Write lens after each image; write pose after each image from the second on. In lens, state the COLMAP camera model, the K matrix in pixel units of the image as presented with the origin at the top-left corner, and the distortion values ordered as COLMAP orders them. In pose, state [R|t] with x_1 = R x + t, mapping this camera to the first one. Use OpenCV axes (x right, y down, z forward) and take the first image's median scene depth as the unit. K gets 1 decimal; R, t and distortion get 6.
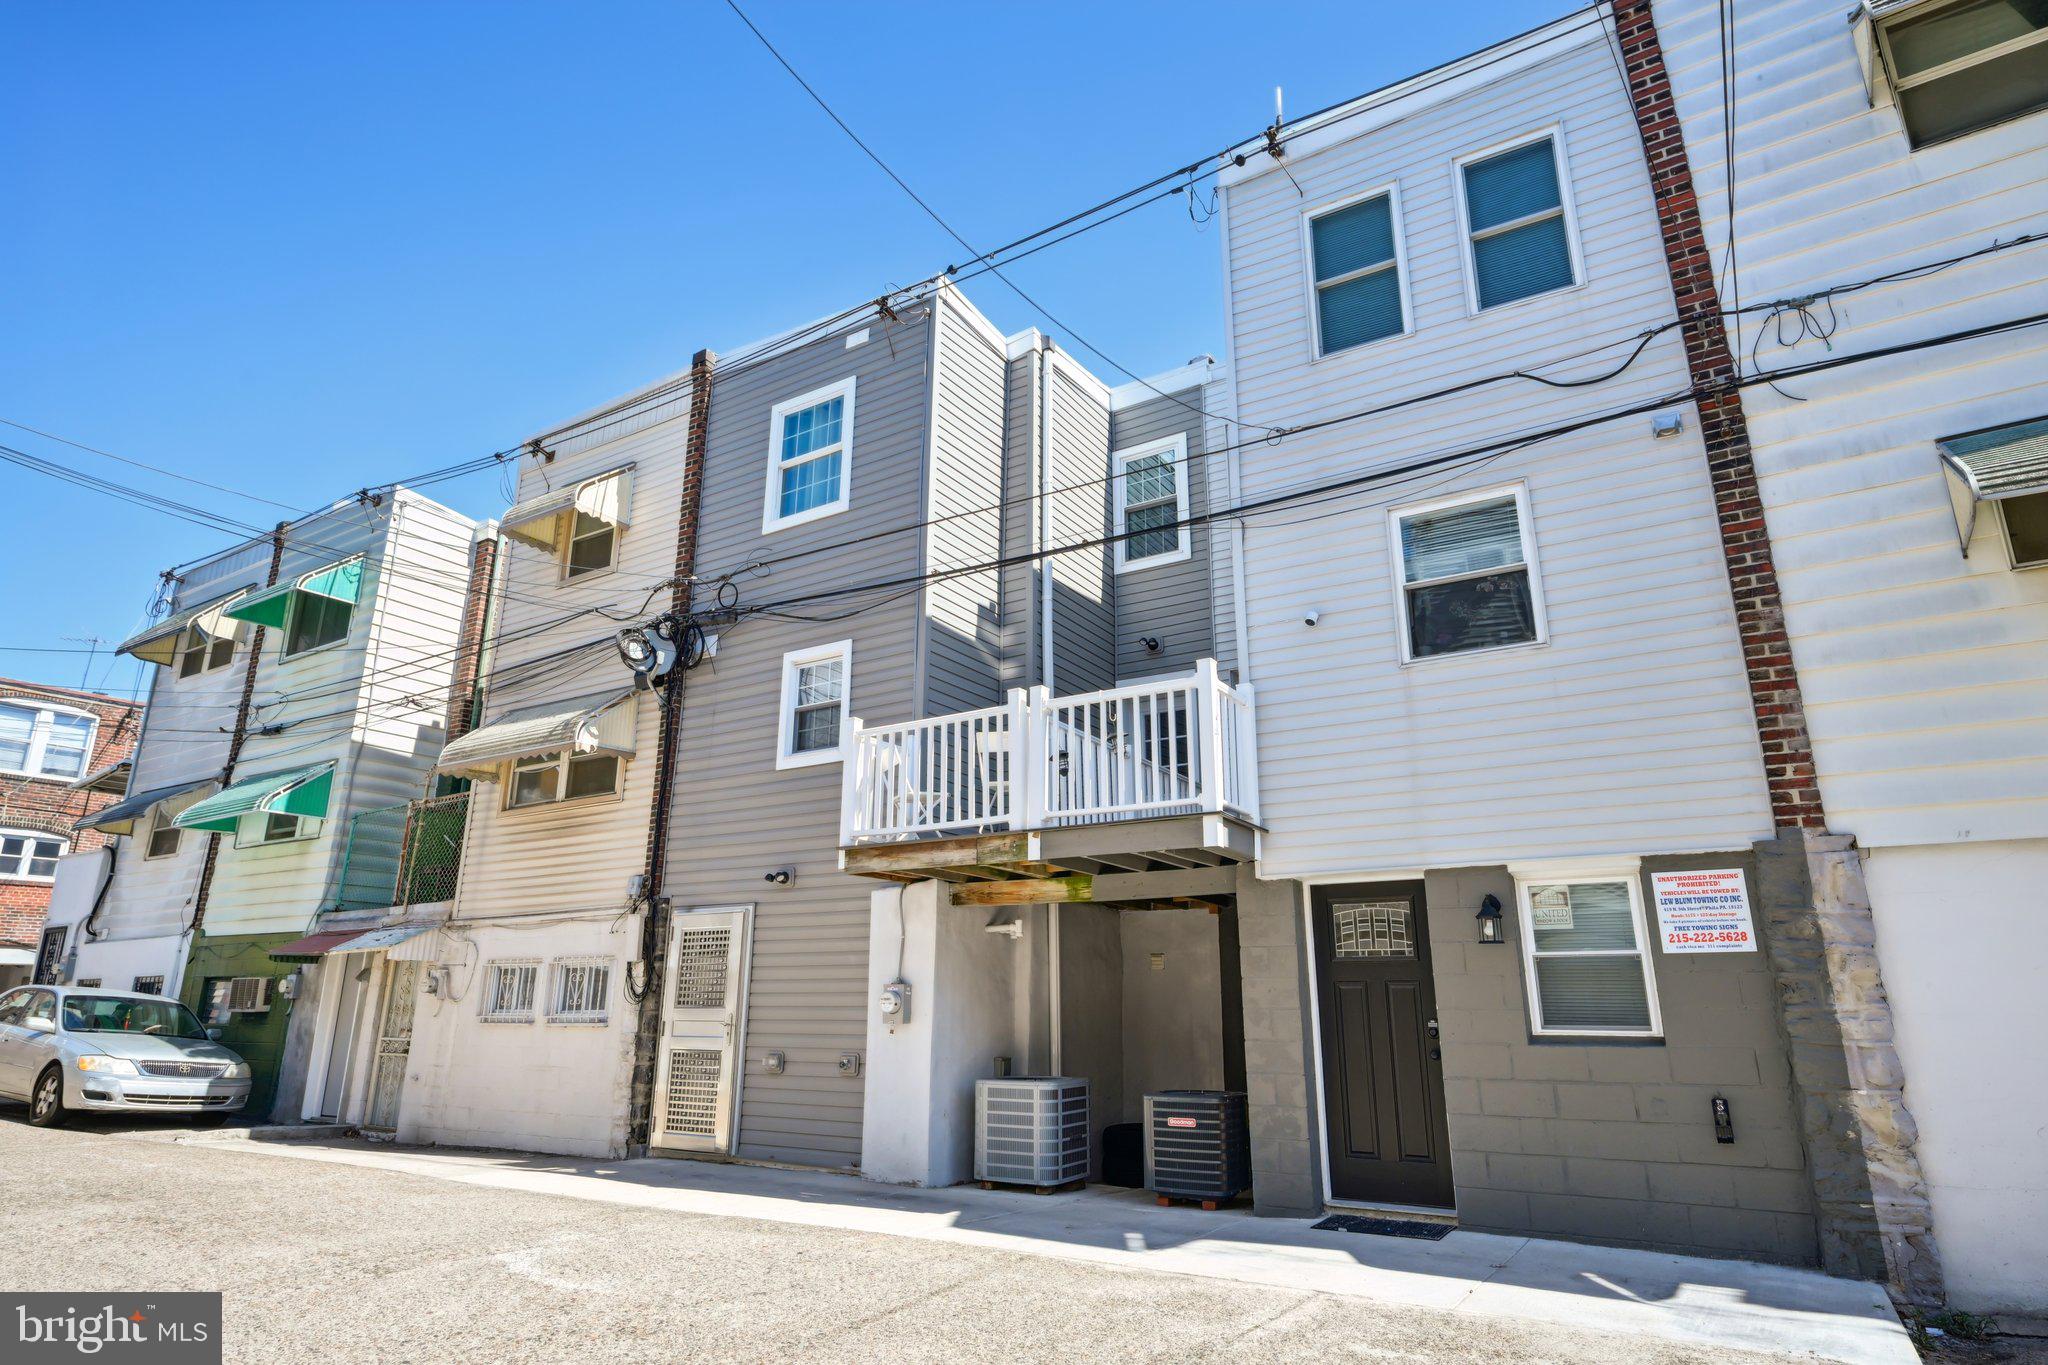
lens RADIAL K [[1132.1, 0, 1024.0], [0, 1132.1, 682.5], [0, 0, 1]] dist [-0.000503, 0.000059]
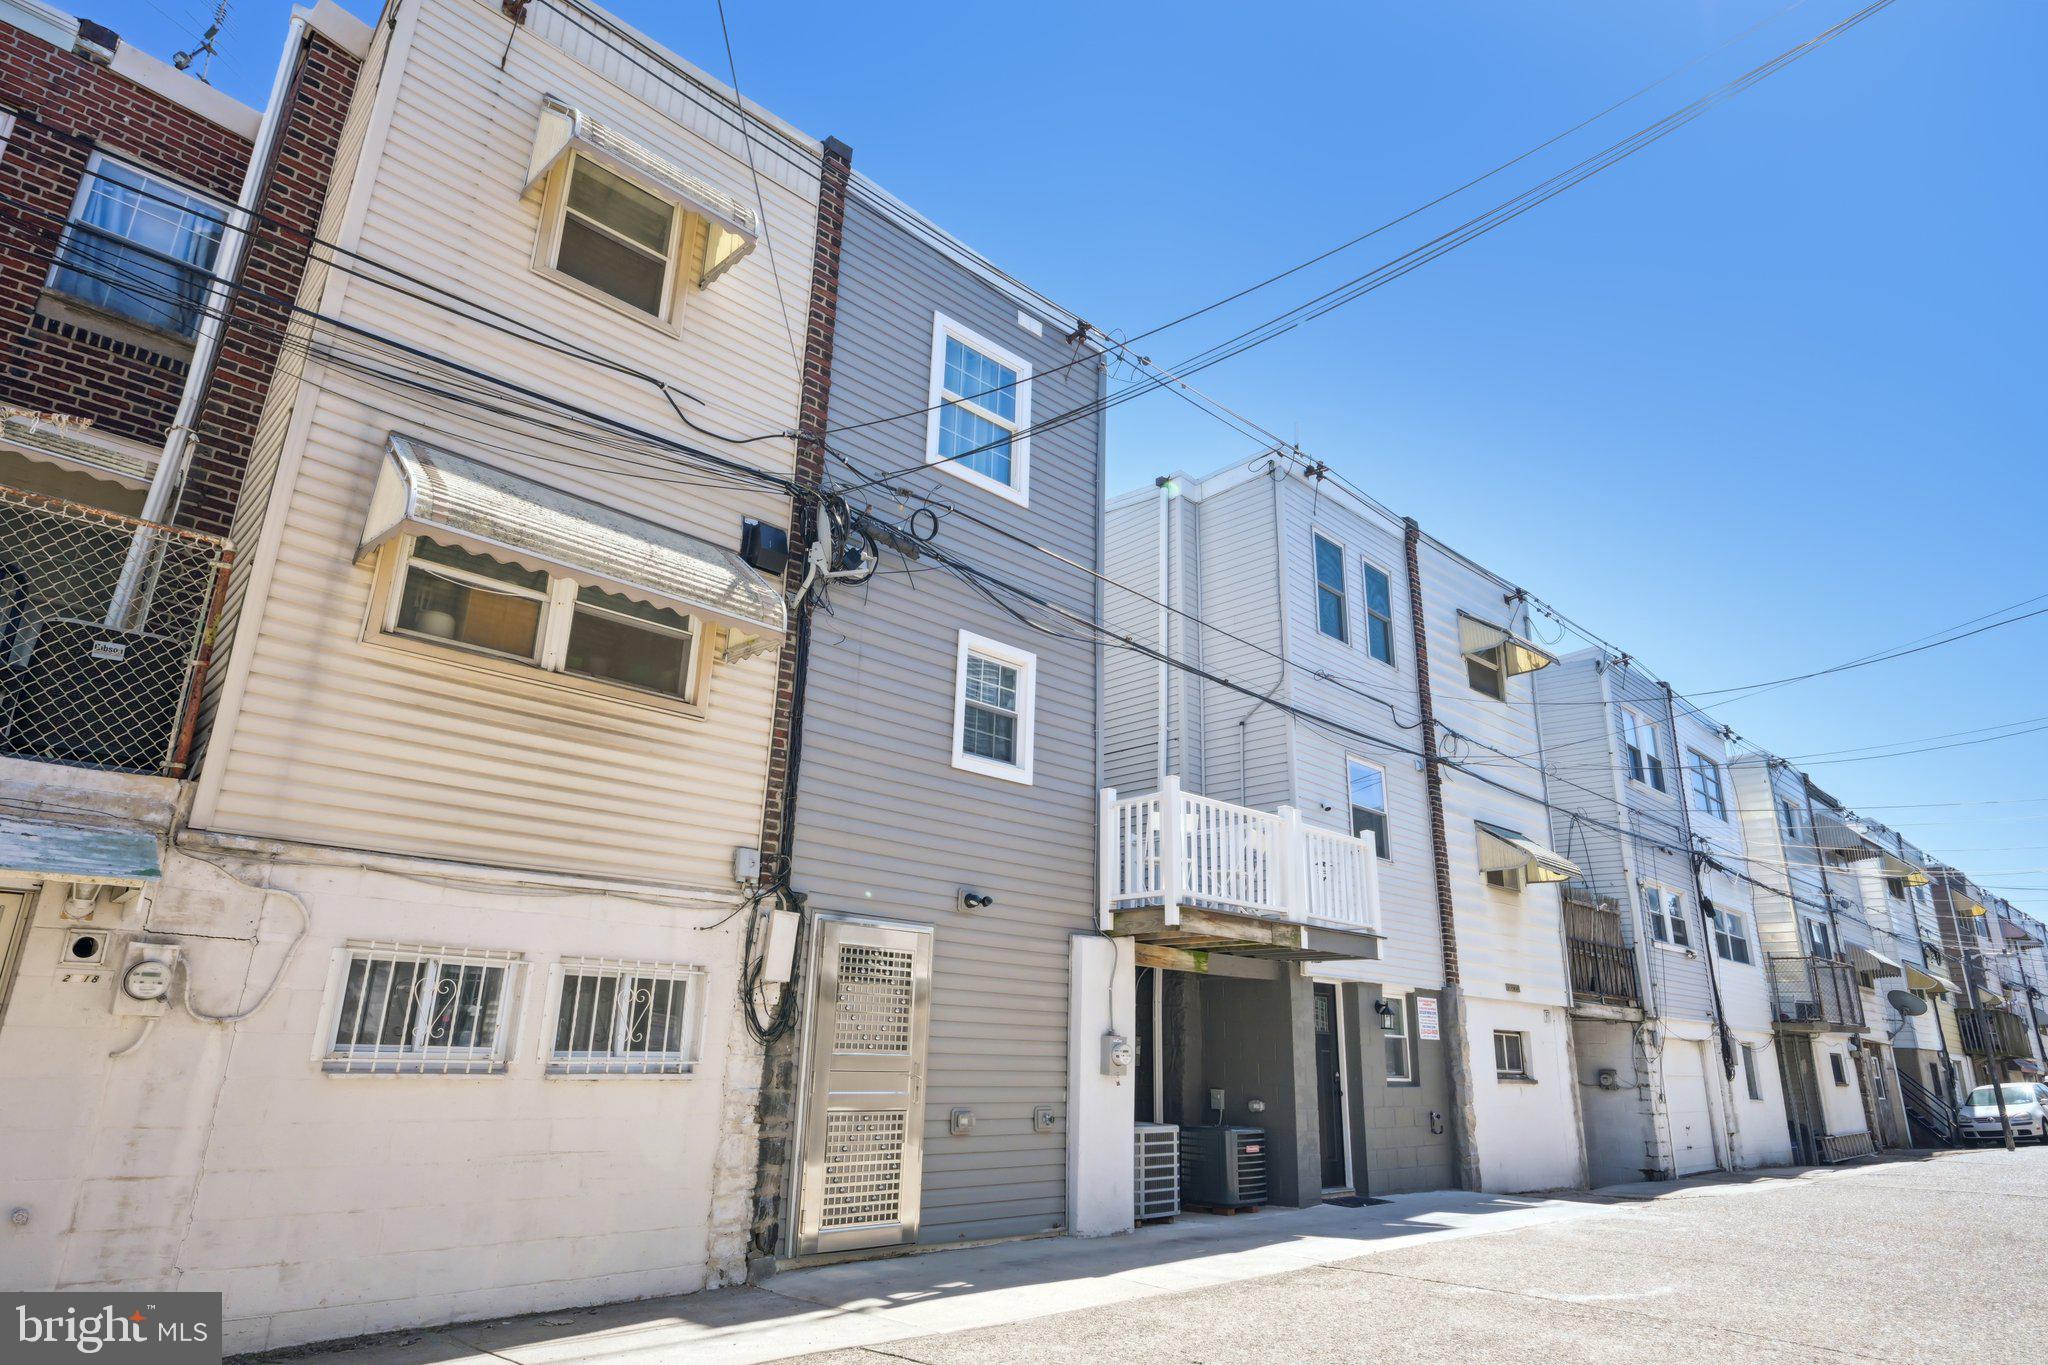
lens RADIAL K [[1155.2, 0, 1024.0], [0, 1155.2, 682.5], [0, 0, 1]] dist [-0.000444, -0.000081]
pose [[0.247715, 0.299449, 0.921394, -1.232126], [-0.296641, 0.928802, -0.222105, 0.236387], [-0.922302, -0.218304, 0.318907, 0.850553]]
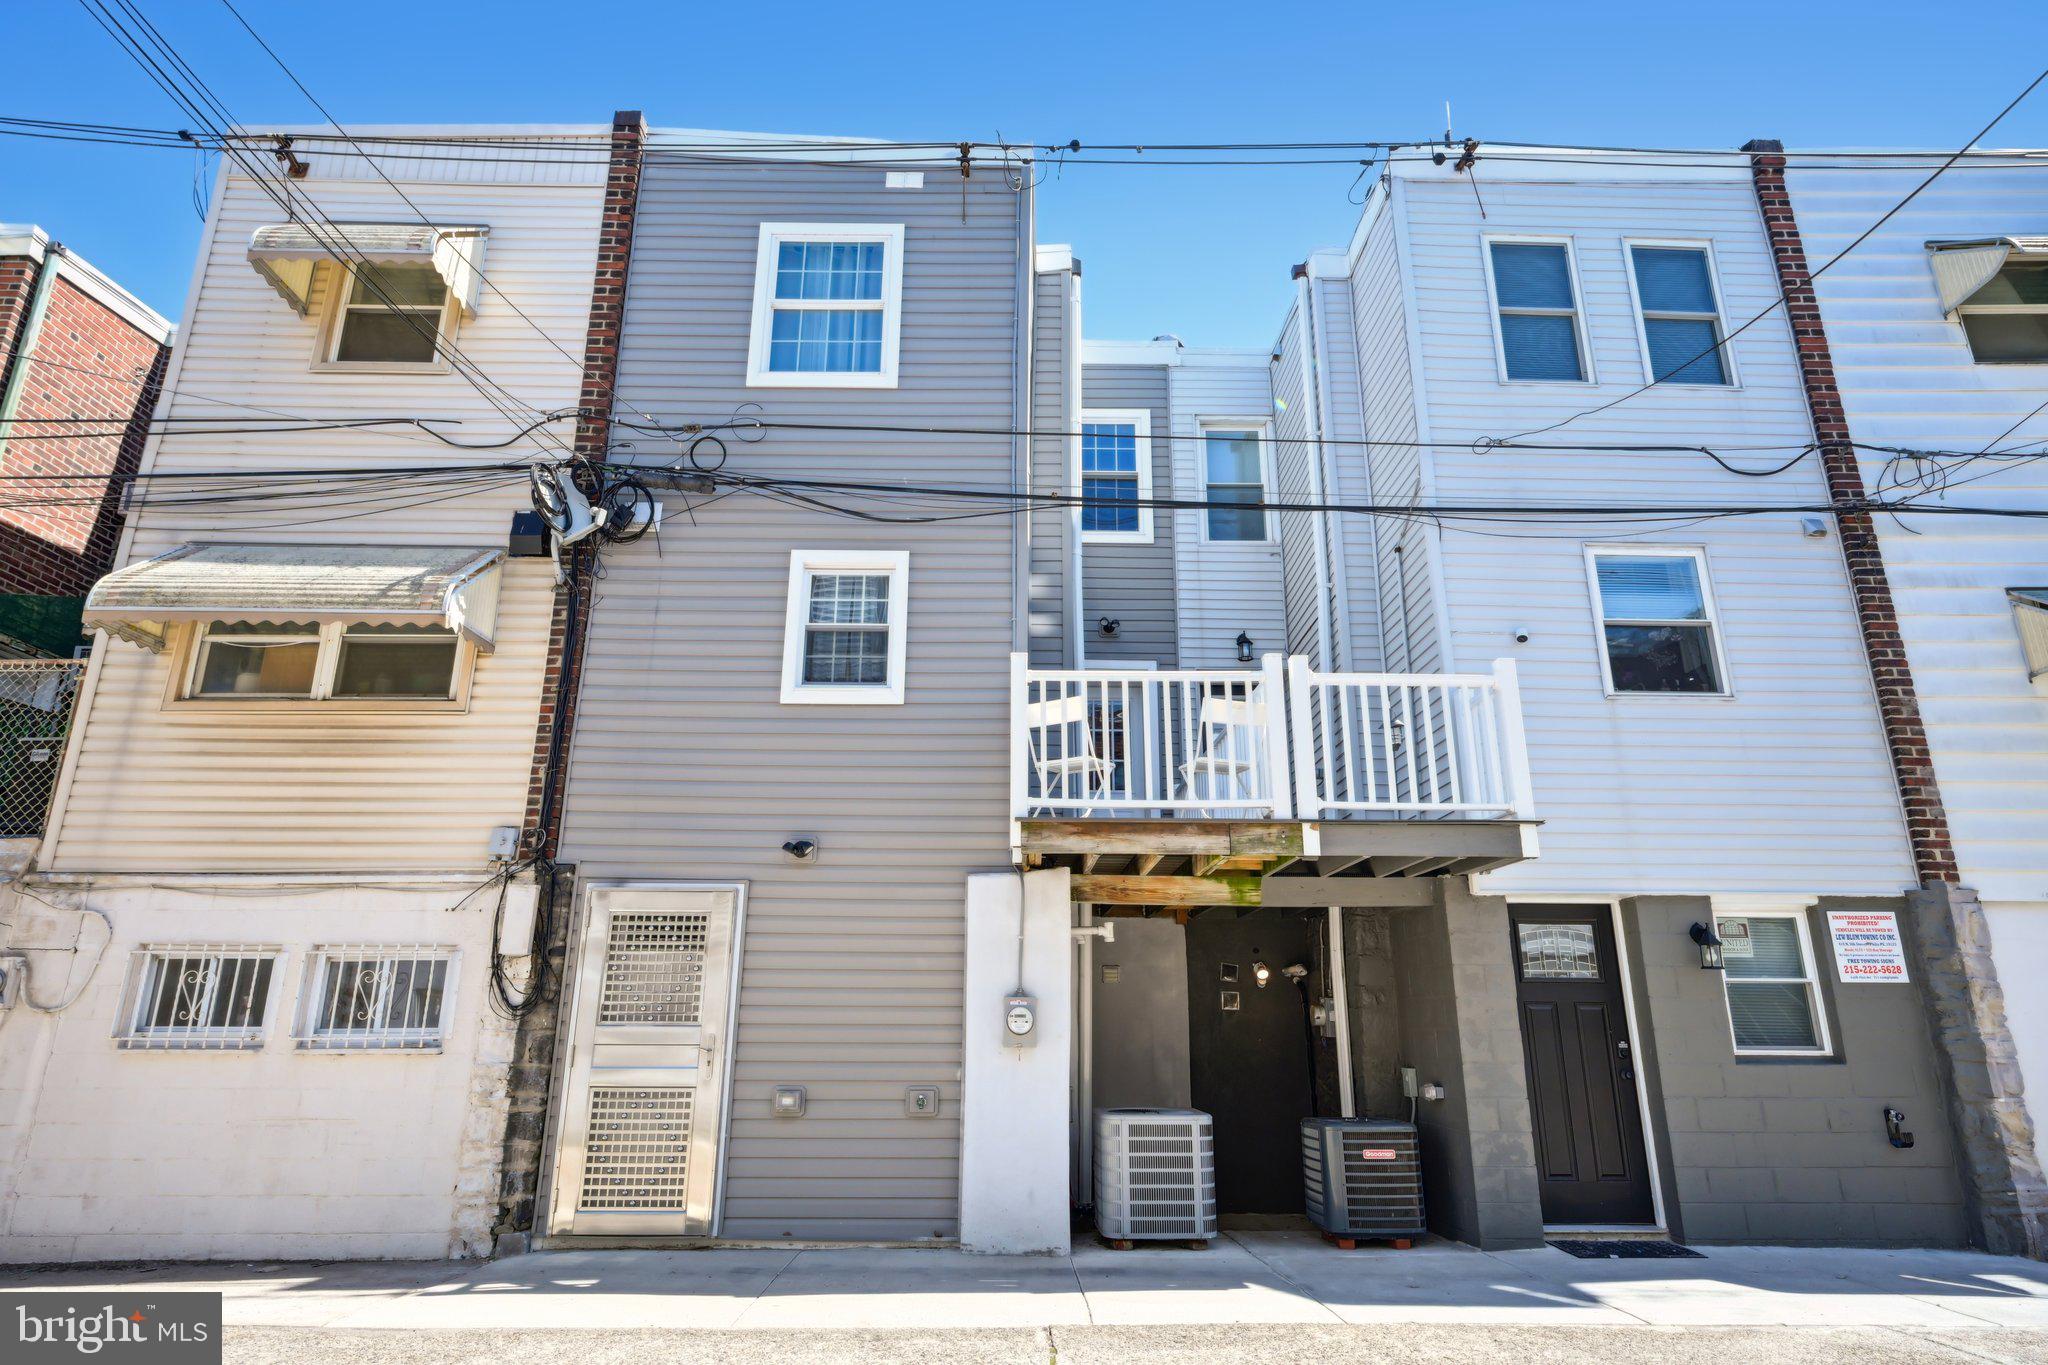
lens RADIAL K [[1155.2, 0, 1024.0], [0, 1155.2, 682.5], [0, 0, 1]] dist [-0.000444, -0.000081]
pose [[0.840062, 0.157649, 0.519079, -0.585976], [-0.153500, 0.986817, -0.051287, 0.095869], [-0.520321, -0.036594, 0.853186, 0.336562]]
